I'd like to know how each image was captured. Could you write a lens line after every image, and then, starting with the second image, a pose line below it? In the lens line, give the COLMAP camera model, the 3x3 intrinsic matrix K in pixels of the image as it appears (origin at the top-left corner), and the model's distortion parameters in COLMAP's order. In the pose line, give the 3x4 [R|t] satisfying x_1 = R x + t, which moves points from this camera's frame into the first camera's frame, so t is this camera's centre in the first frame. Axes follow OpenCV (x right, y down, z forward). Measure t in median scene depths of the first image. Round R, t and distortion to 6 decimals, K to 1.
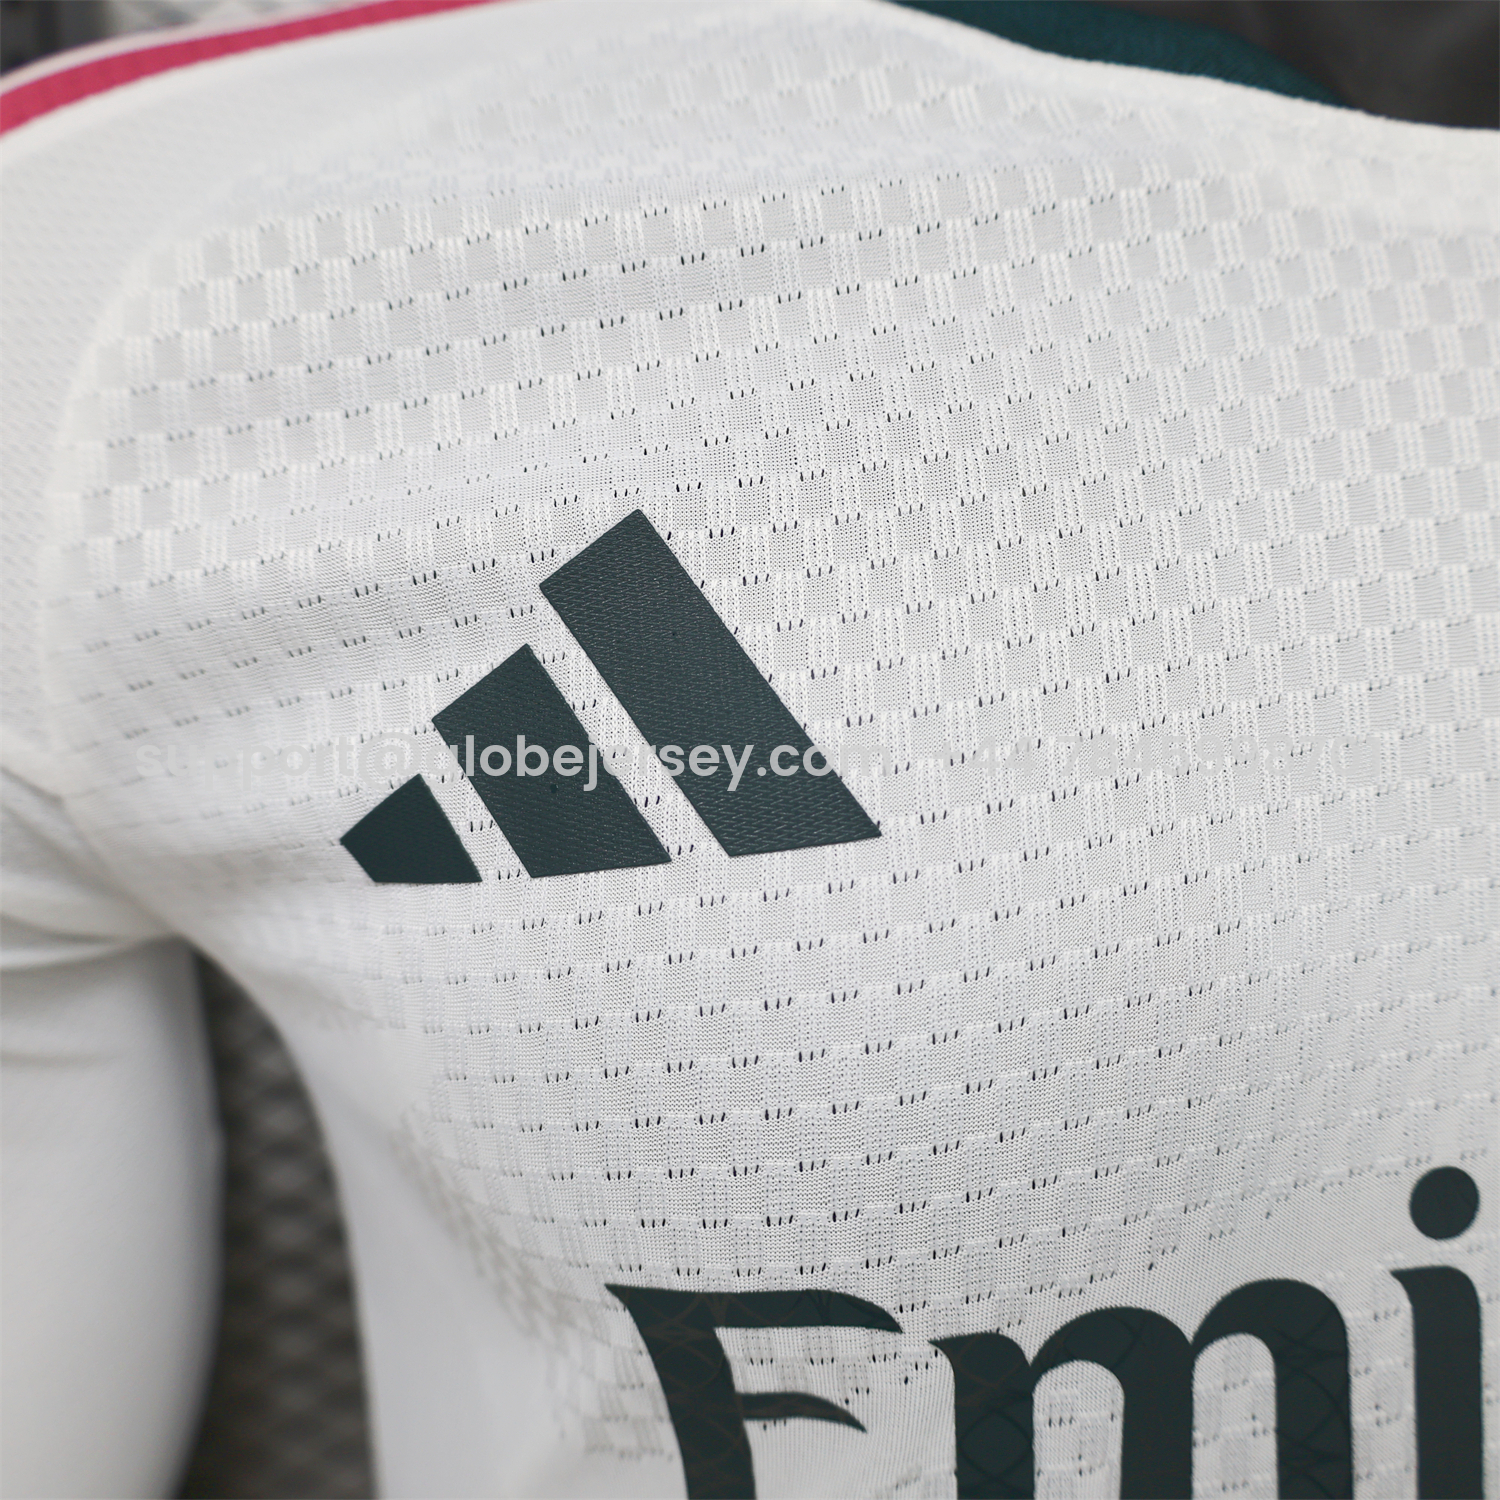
lens RADIAL K [[1514.9, 0, 750.0], [0, 1514.9, 750.0], [0, 0, 1]] dist [-0.009391, 0.014263]
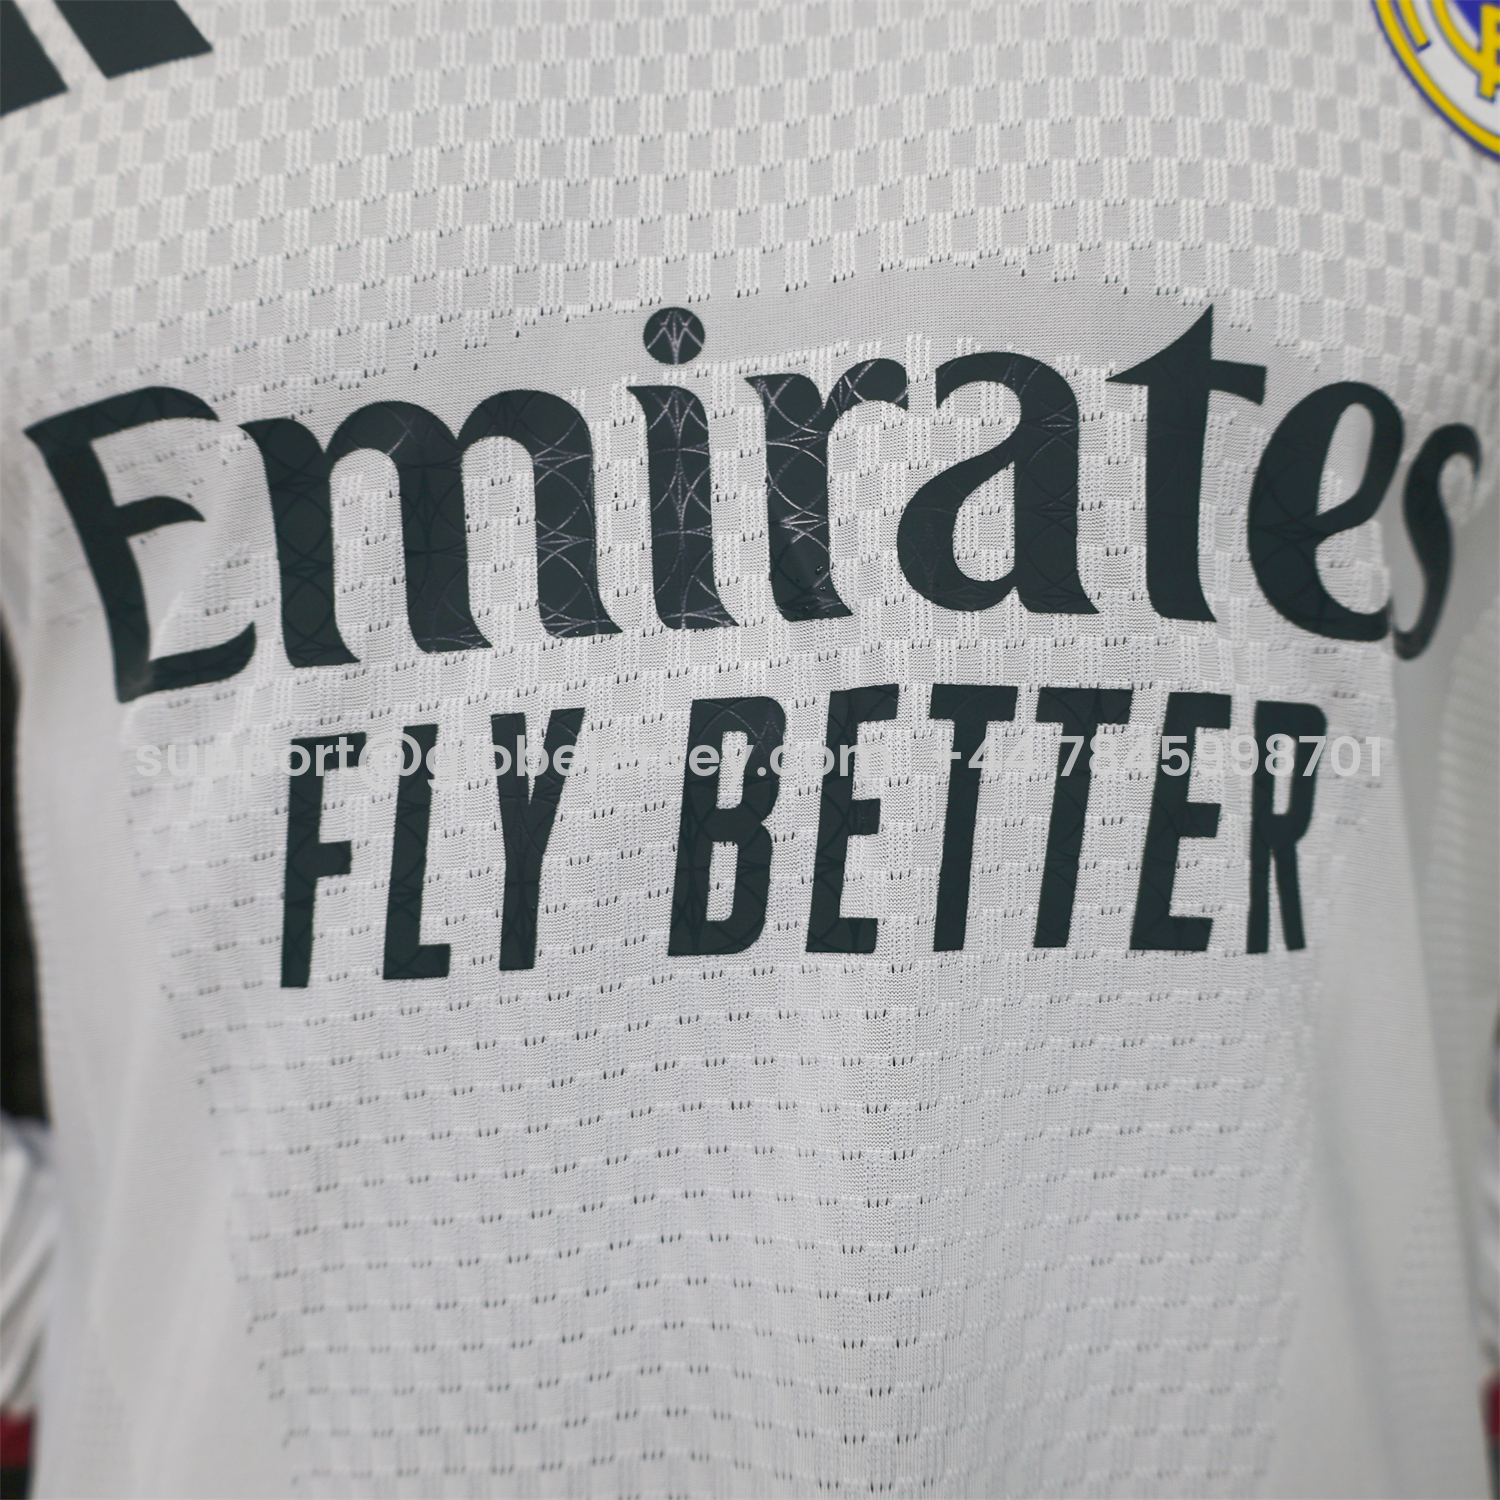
lens RADIAL K [[1514.9, 0, 750.0], [0, 1514.9, 750.0], [0, 0, 1]] dist [-0.009391, 0.014263]
pose [[0.995534, -0.018291, -0.092615, 0.615229], [0.007582, 0.993373, -0.114687, 0.757735], [0.094099, 0.113472, 0.989075, -0.168105]]
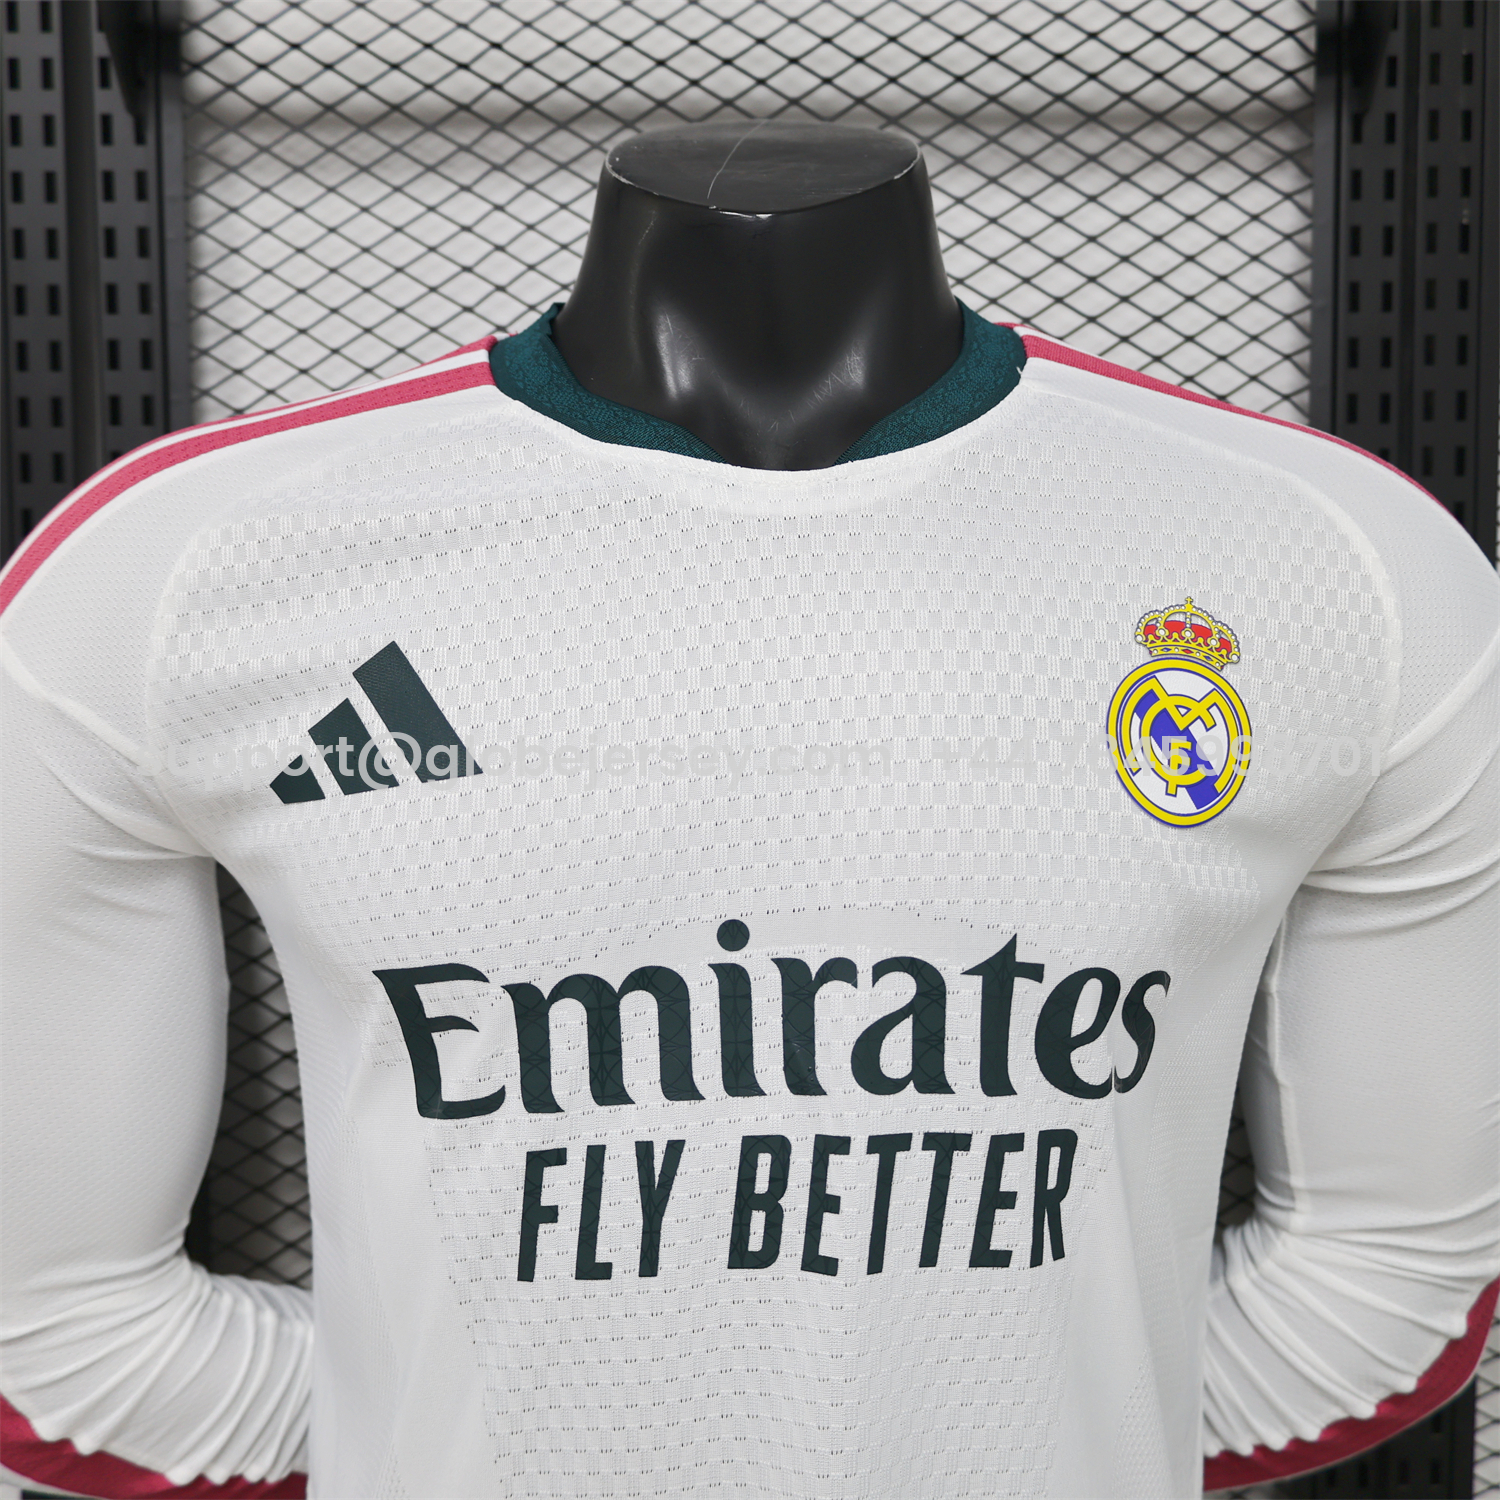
lens RADIAL K [[1514.9, 0, 750.0], [0, 1514.9, 750.0], [0, 0, 1]] dist [-0.009391, 0.014263]
pose [[0.998521, -0.005726, -0.054061, 0.597894], [0.000287, 0.994980, -0.100078, 0.243742], [0.054362, 0.099914, 0.993510, -1.282735]]
